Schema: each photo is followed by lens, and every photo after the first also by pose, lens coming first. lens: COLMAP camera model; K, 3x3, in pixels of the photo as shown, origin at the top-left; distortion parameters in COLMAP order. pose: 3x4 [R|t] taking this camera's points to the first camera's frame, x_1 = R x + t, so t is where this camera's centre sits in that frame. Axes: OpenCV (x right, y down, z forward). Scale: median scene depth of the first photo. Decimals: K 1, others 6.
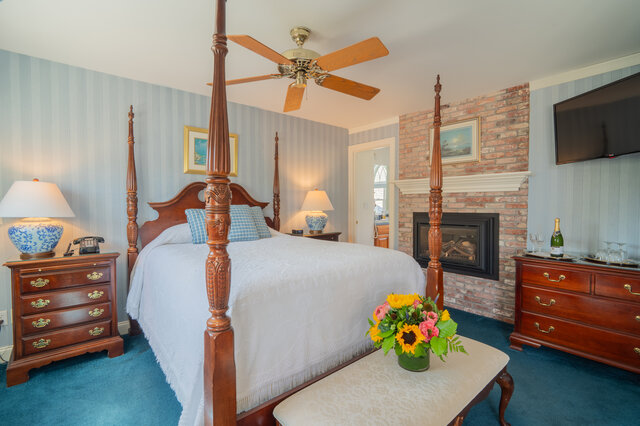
lens RADIAL K [[296.1, 0, 323.5], [0, 296.1, 215.5], [0, 0, 1]] dist [-0.003423, -0.001078]
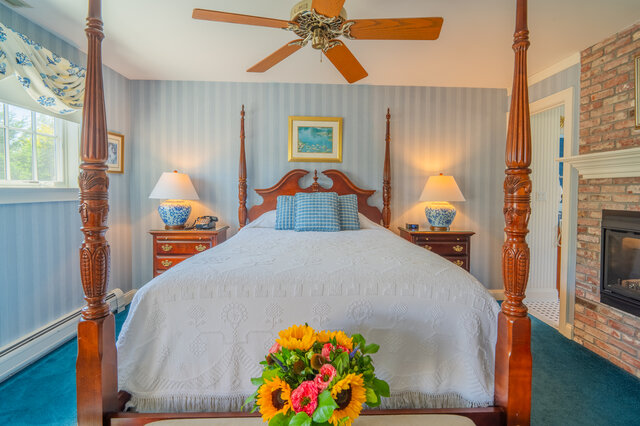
lens RADIAL K [[303.8, 0, 321.9], [0, 303.8, 201.0], [0, 0, 1]] dist [-0.005205, -0.001016]
pose [[0.783848, 0.032713, -0.620090, 0.246573], [-0.038222, 0.999260, 0.004399, -0.009932], [0.619775, 0.020253, 0.784518, 0.195088]]
